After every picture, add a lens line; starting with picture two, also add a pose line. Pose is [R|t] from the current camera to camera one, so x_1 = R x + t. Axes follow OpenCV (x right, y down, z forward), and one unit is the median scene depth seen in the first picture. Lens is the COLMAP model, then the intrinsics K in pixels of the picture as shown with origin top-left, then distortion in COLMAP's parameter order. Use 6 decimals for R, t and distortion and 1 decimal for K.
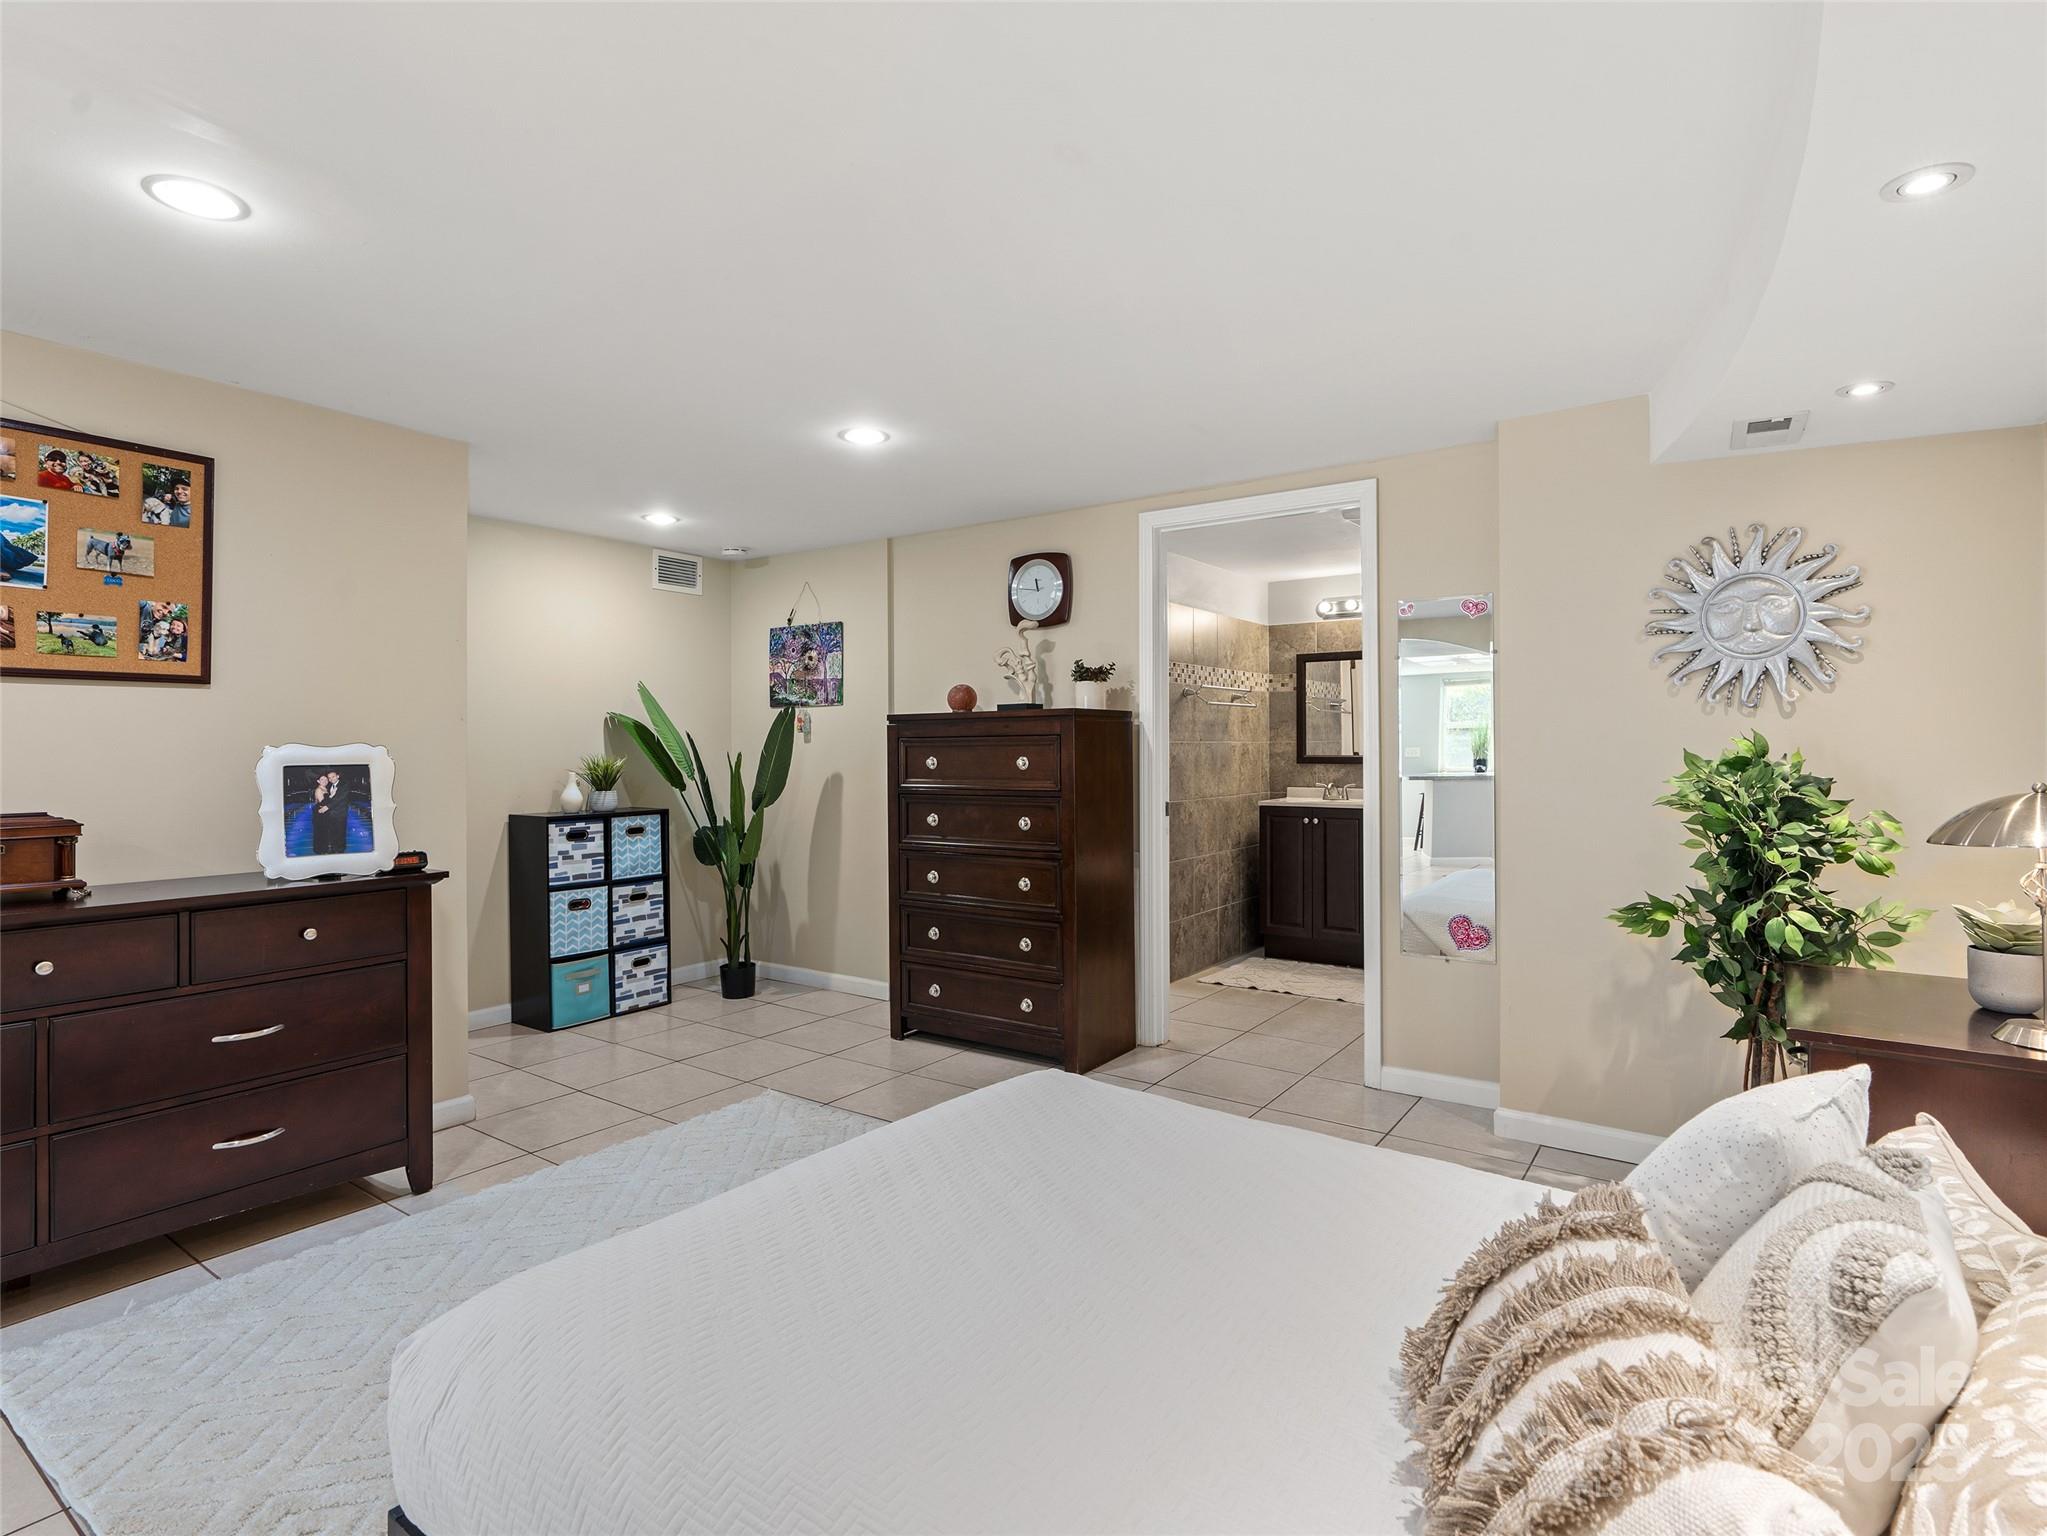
lens RADIAL K [[1037.6, 0, 1025.6], [0, 1037.6, 762.1], [0, 0, 1]] dist [-0.006187, 0.000565]
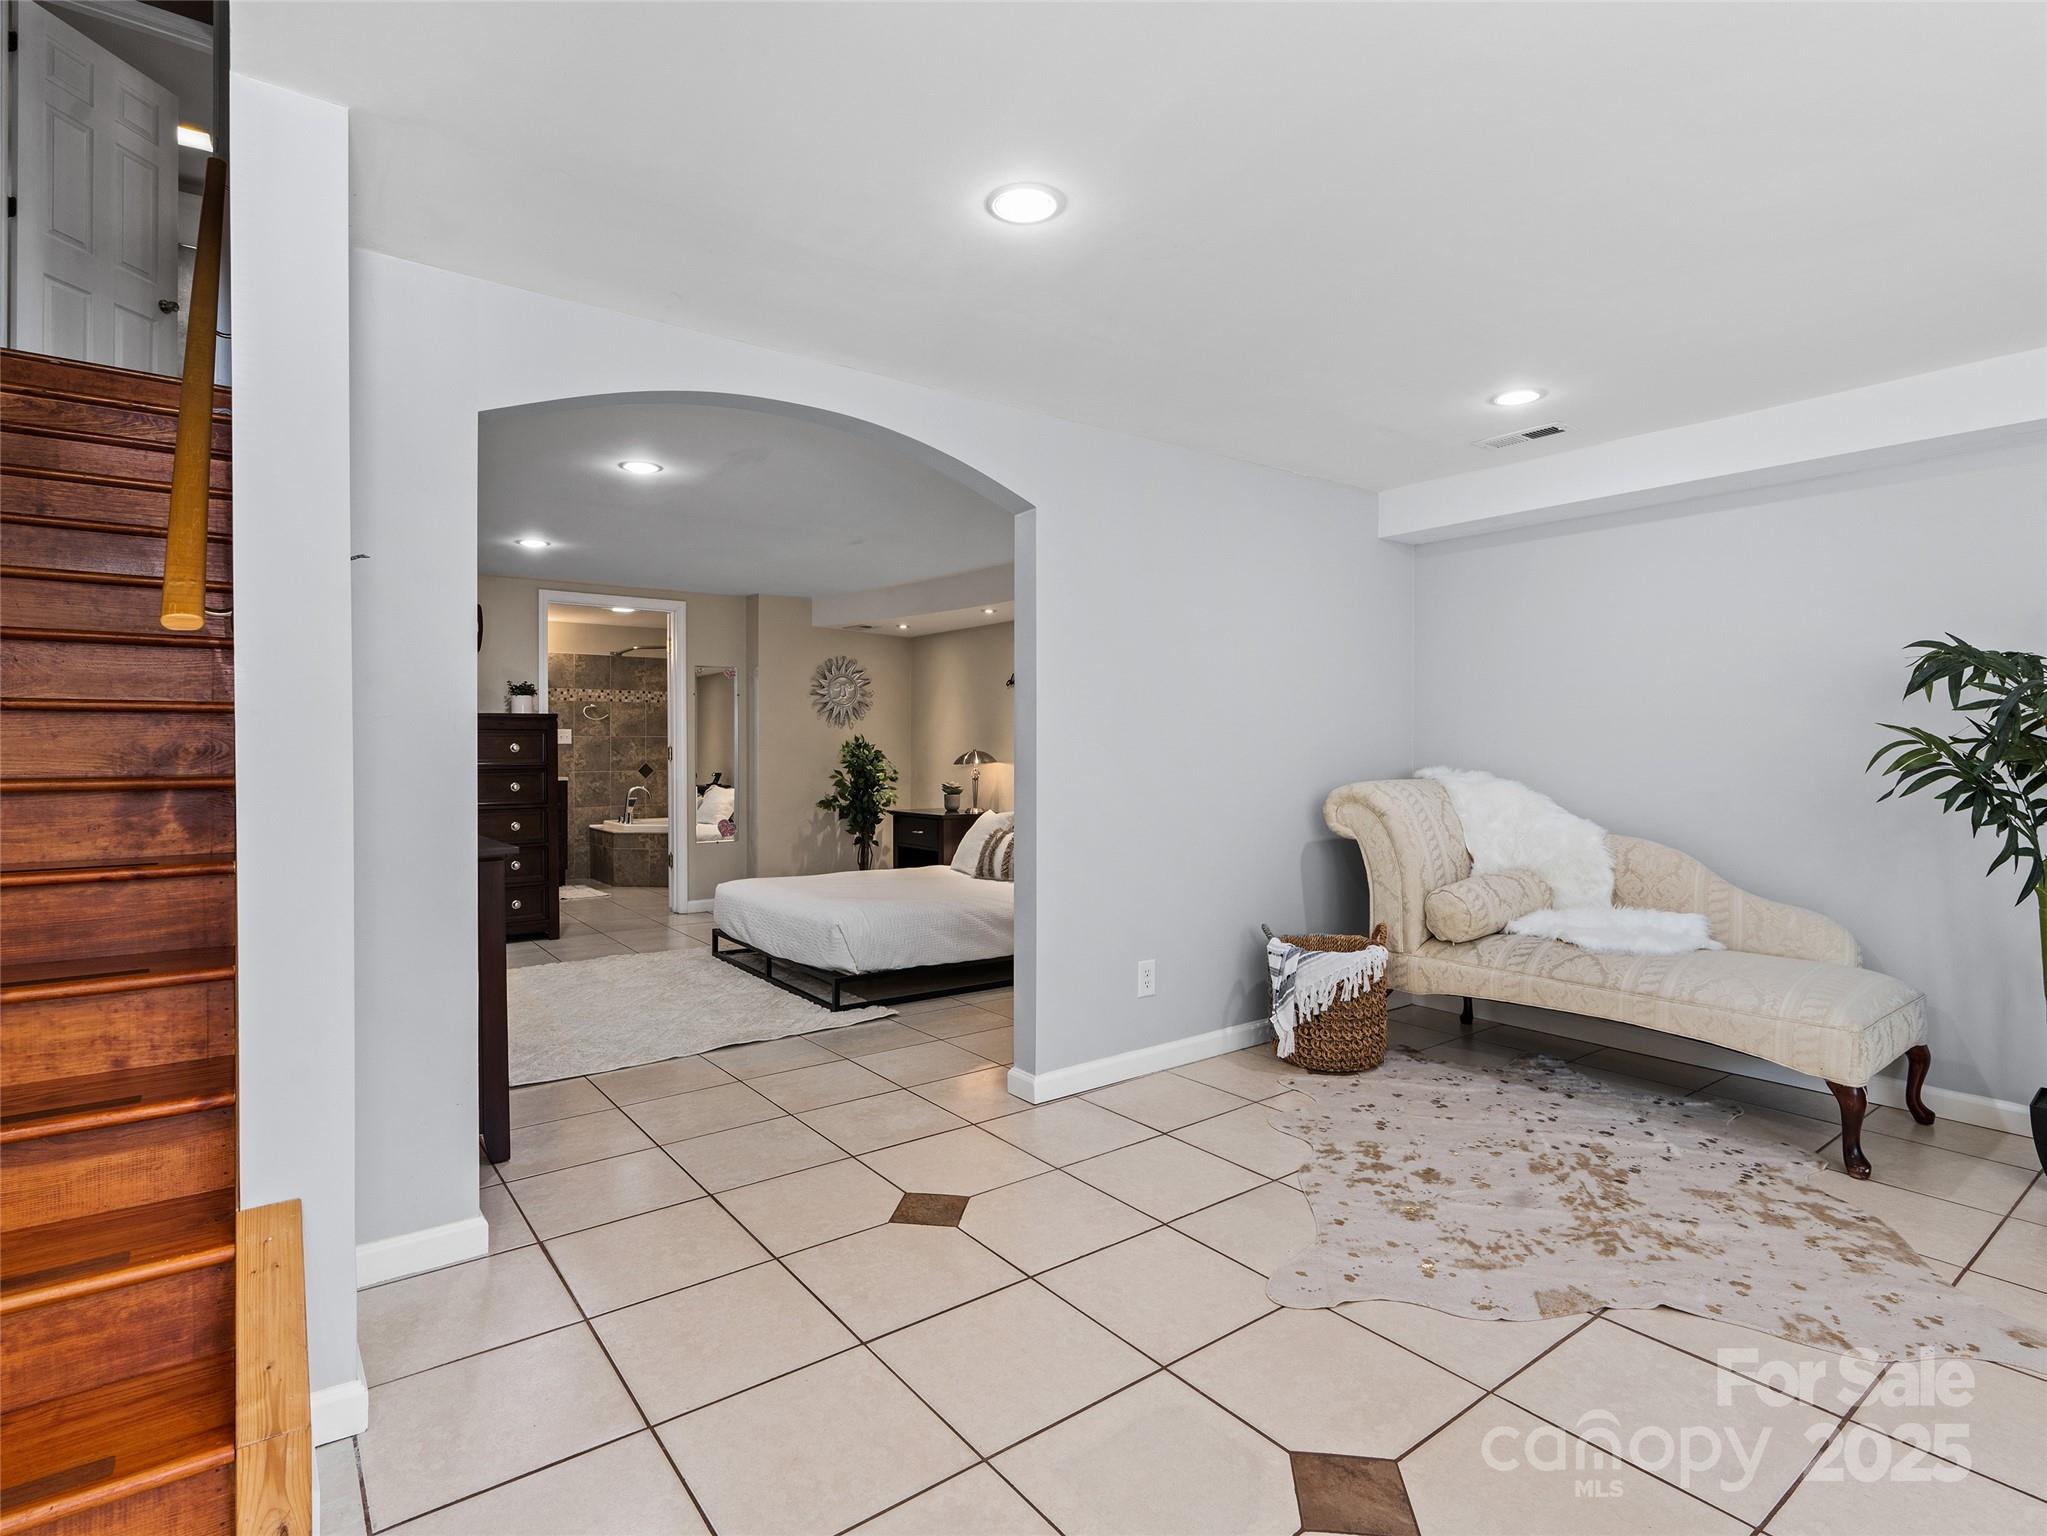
lens RADIAL K [[1037.6, 0, 1019.8], [0, 1037.6, 757.8], [0, 0, 1]] dist [-0.006187, 0.000565]
pose [[0.305280, -0.005751, 0.952245, -1.677672], [0.019167, 0.999816, -0.000107, 0.041085], [-0.952070, 0.018284, 0.305334, -0.250325]]
